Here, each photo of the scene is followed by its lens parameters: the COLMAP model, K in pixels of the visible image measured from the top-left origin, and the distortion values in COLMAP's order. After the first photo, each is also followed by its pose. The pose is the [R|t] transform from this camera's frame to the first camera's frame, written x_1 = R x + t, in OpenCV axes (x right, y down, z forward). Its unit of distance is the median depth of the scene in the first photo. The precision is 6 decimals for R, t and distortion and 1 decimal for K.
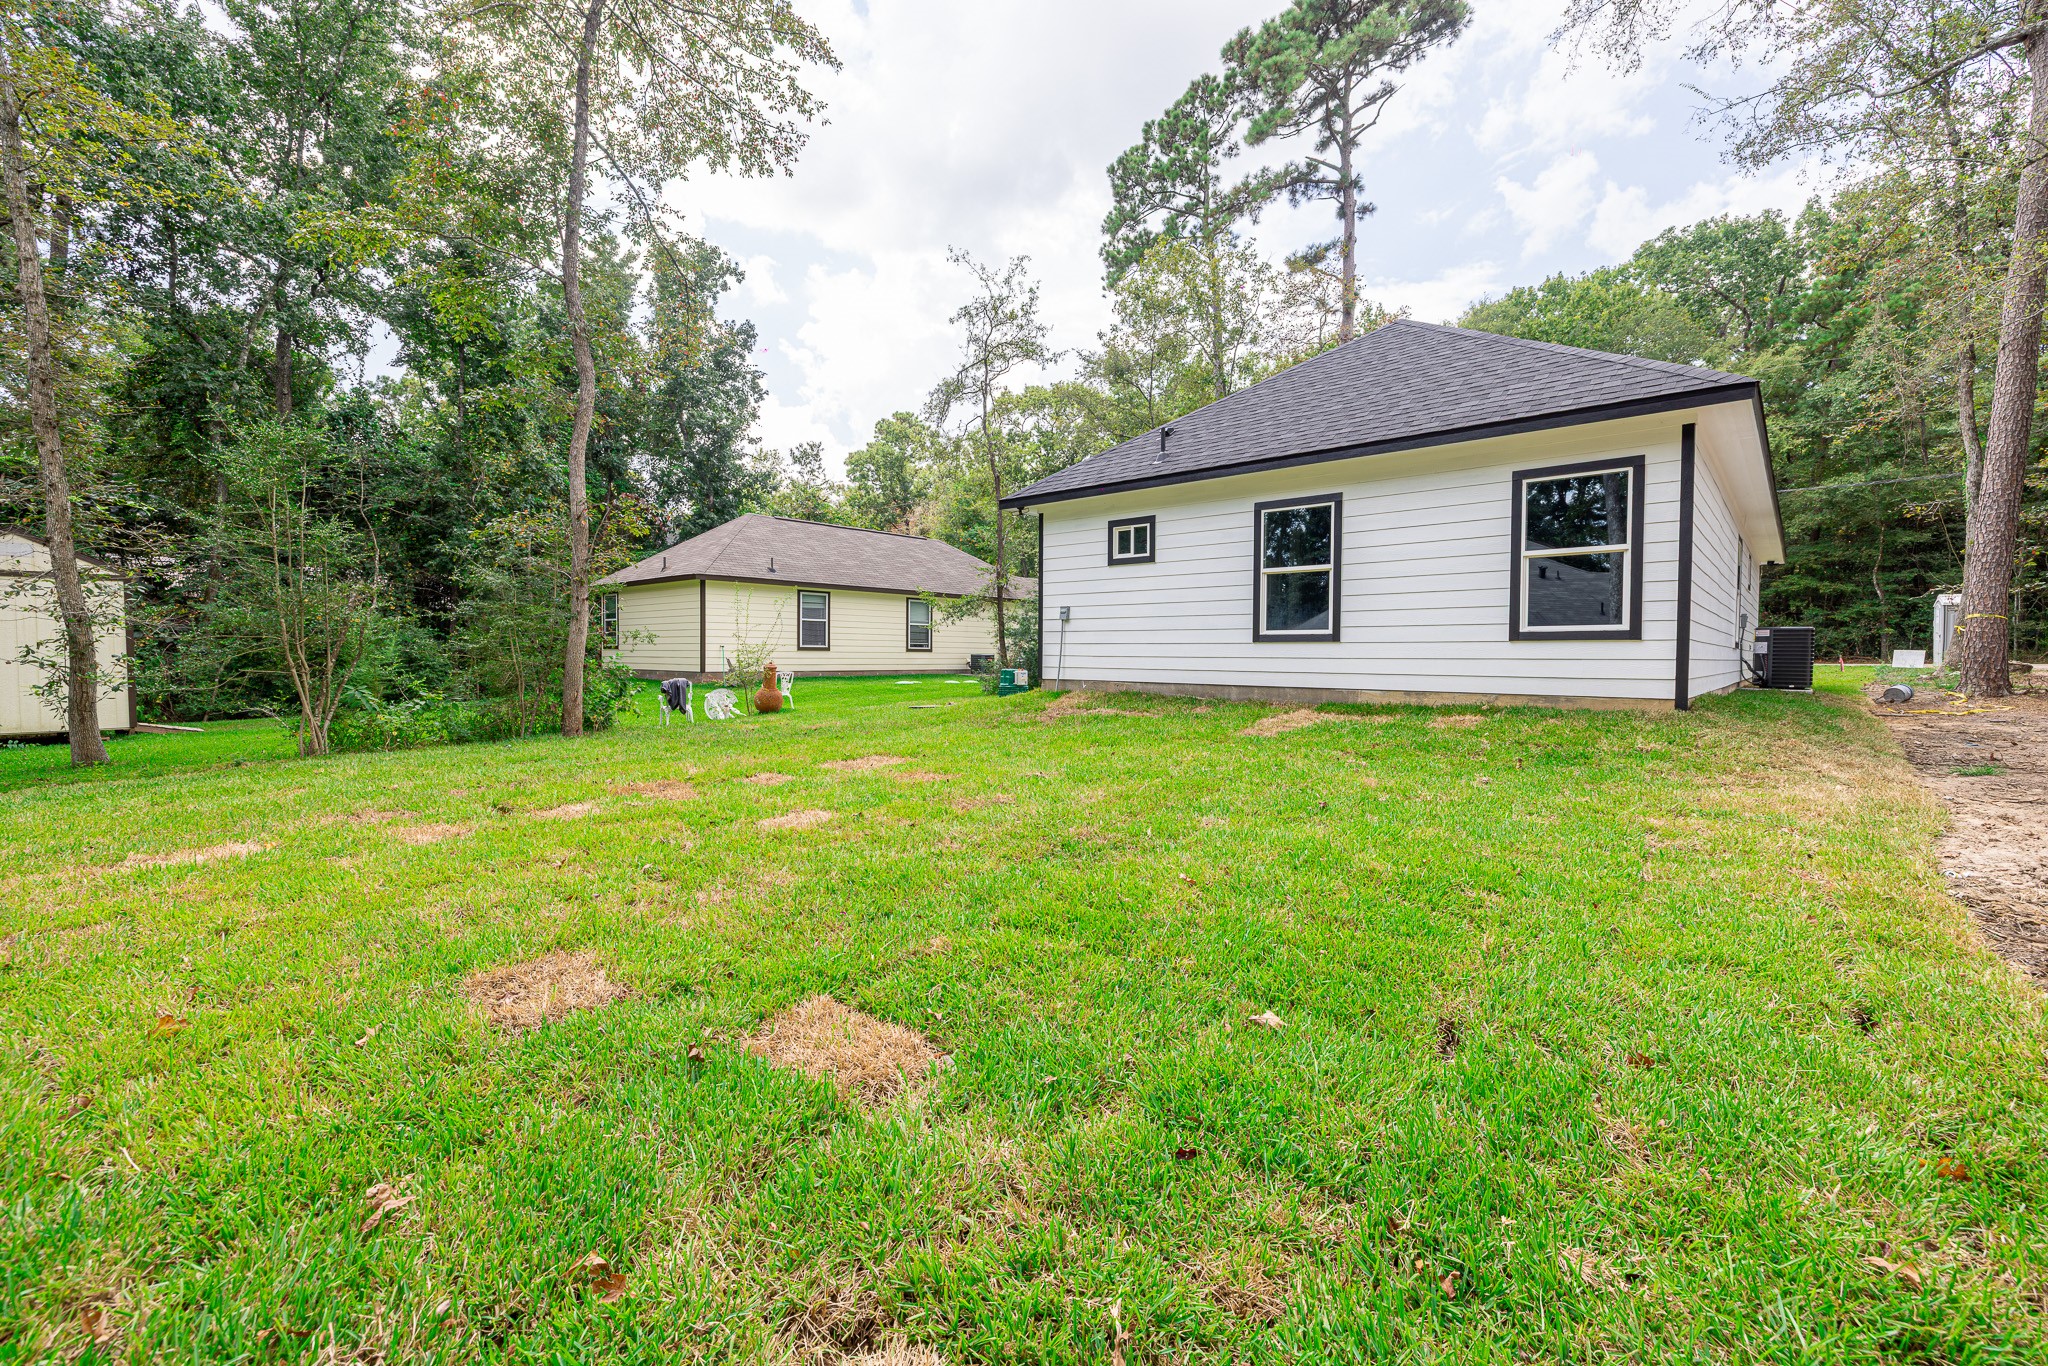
lens RADIAL K [[860.1, 0, 1022.8], [0, 860.1, 679.1], [0, 0, 1]] dist [0.000045, 0.000395]
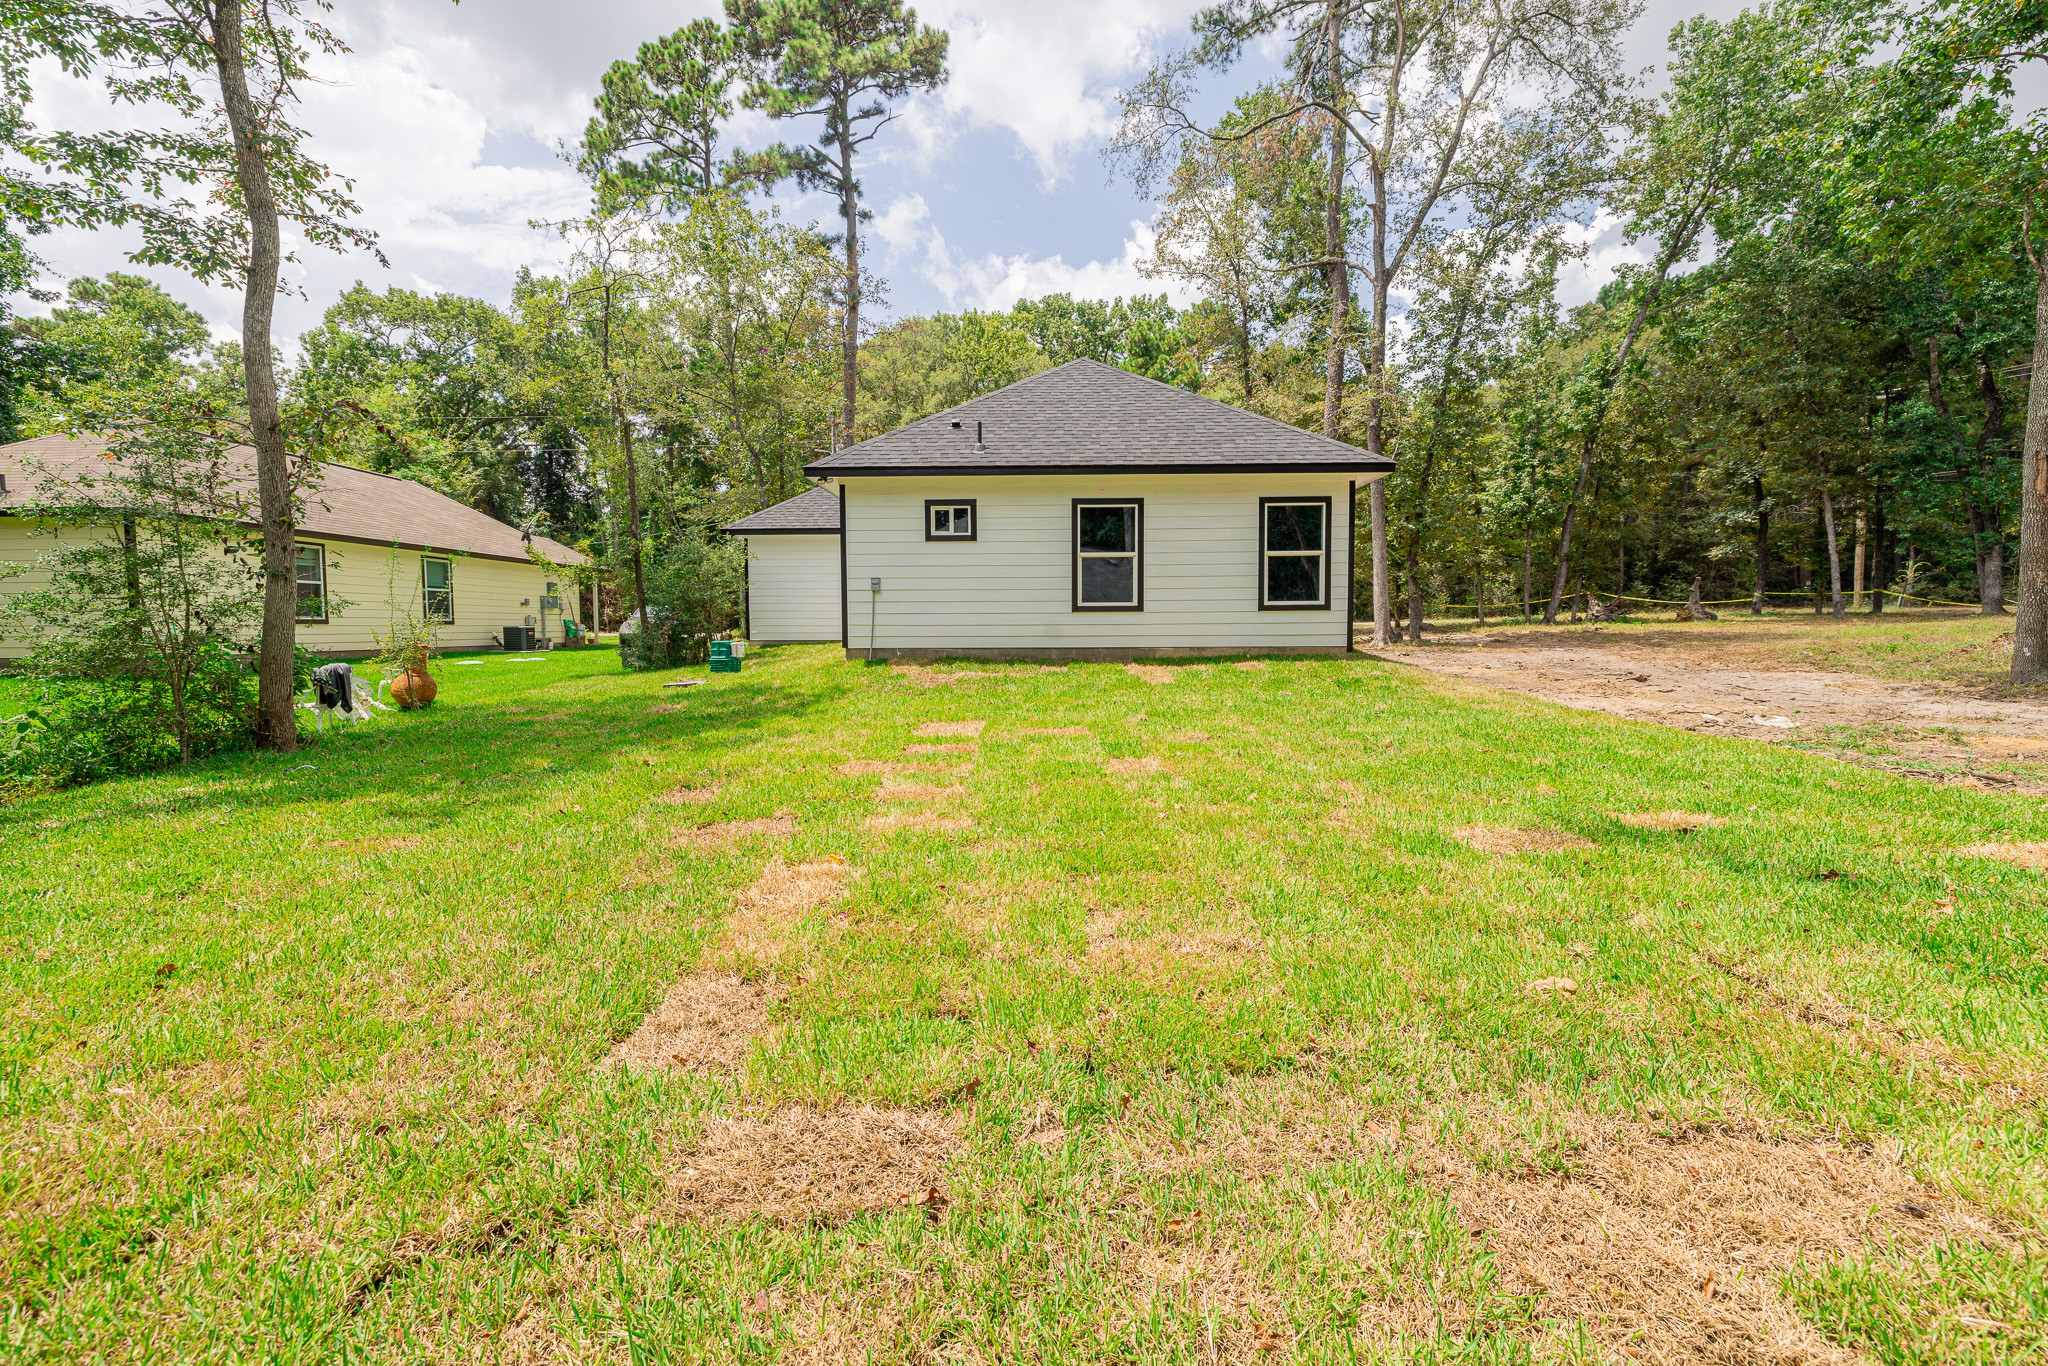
lens RADIAL K [[860.1, 0, 1021.1], [0, 860.1, 679.3], [0, 0, 1]] dist [0.000045, 0.000395]
pose [[0.754262, -0.050359, 0.654640, -0.296056], [0.027789, 0.998609, 0.044802, -0.001776], [-0.655986, -0.015601, 0.754612, 0.056095]]
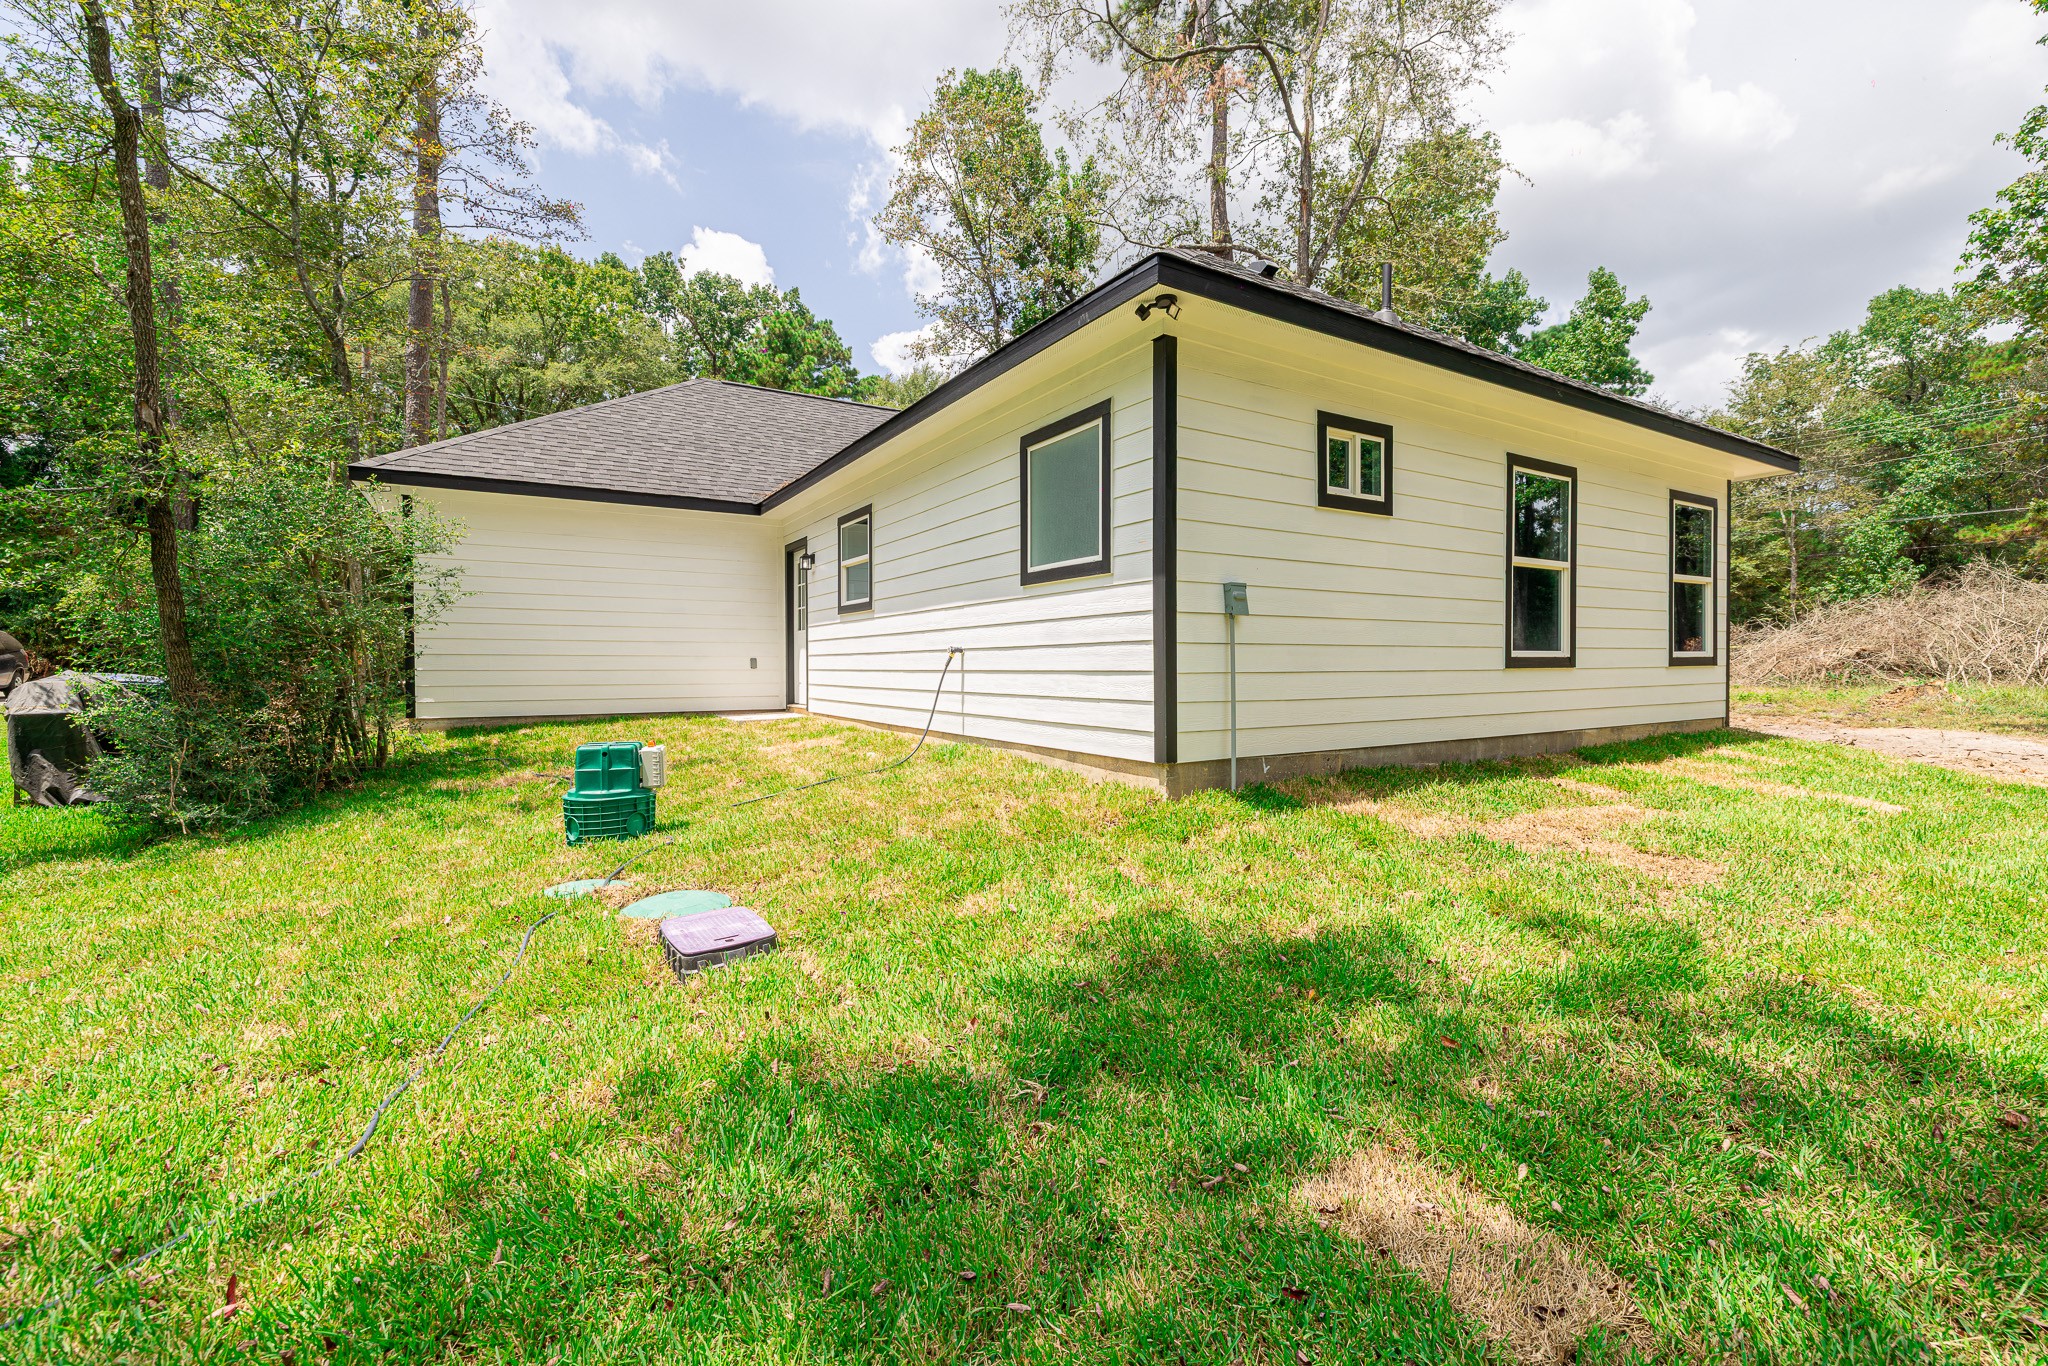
lens RADIAL K [[860.1, 0, 1025.1], [0, 860.1, 678.1], [0, 0, 1]] dist [0.000045, 0.000395]
pose [[0.277496, -0.021692, 0.960482, -0.222668], [0.034001, 0.999340, 0.012747, -0.027562], [-0.960125, 0.029121, 0.278050, 0.574564]]
